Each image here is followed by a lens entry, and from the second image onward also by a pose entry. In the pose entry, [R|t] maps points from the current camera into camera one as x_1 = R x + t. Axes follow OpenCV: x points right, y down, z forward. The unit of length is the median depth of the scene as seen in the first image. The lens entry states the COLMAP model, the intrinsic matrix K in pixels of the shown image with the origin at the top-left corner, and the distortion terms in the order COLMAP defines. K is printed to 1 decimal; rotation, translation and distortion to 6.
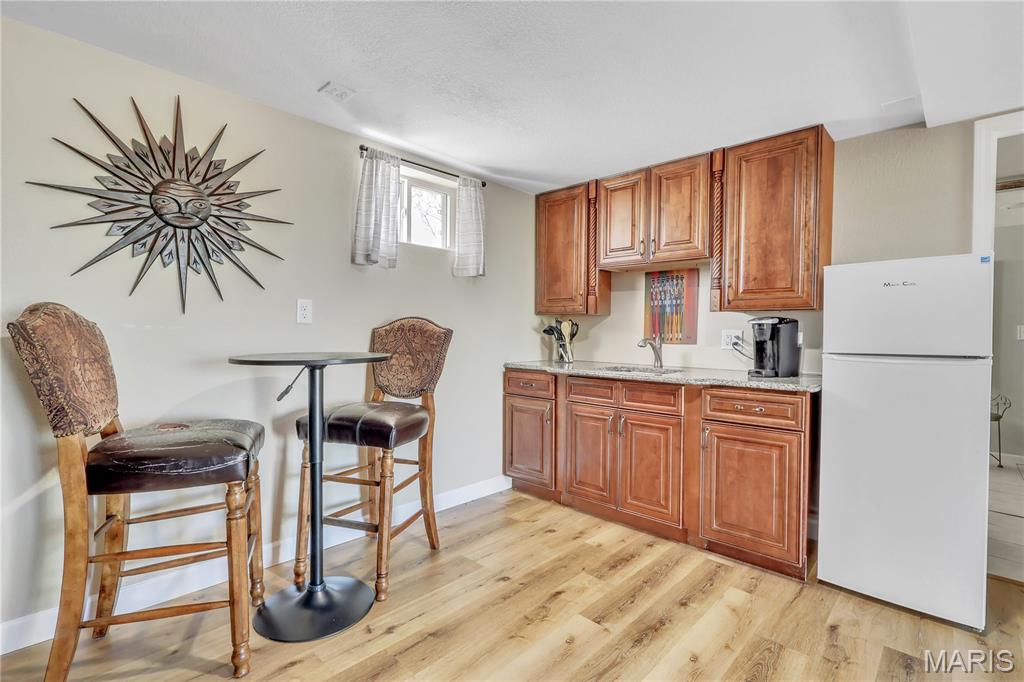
lens RADIAL K [[474.9, 0, 510.1], [0, 474.9, 339.2], [0, 0, 1]] dist [0.000690, 0.000671]
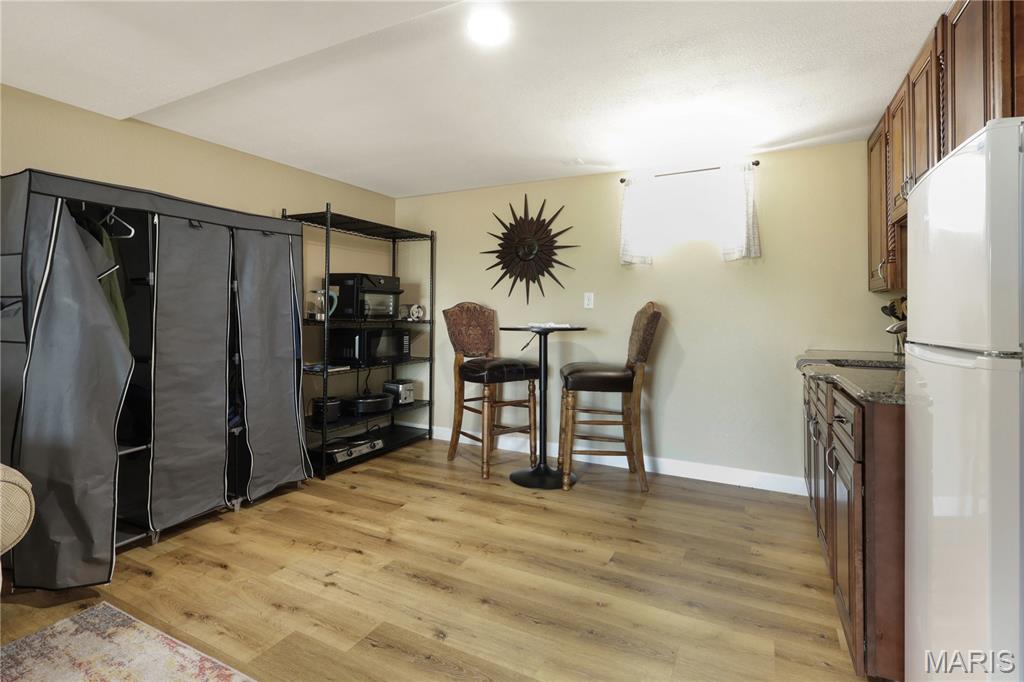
lens RADIAL K [[476.6, 0, 511.6], [0, 476.6, 306.3], [0, 0, 1]] dist [0.000944, 0.000259]
pose [[0.294314, -0.024528, -0.955394, 1.128241], [-0.020970, 0.999264, -0.032114, 0.016517], [0.955479, 0.029487, 0.293583, 0.368193]]
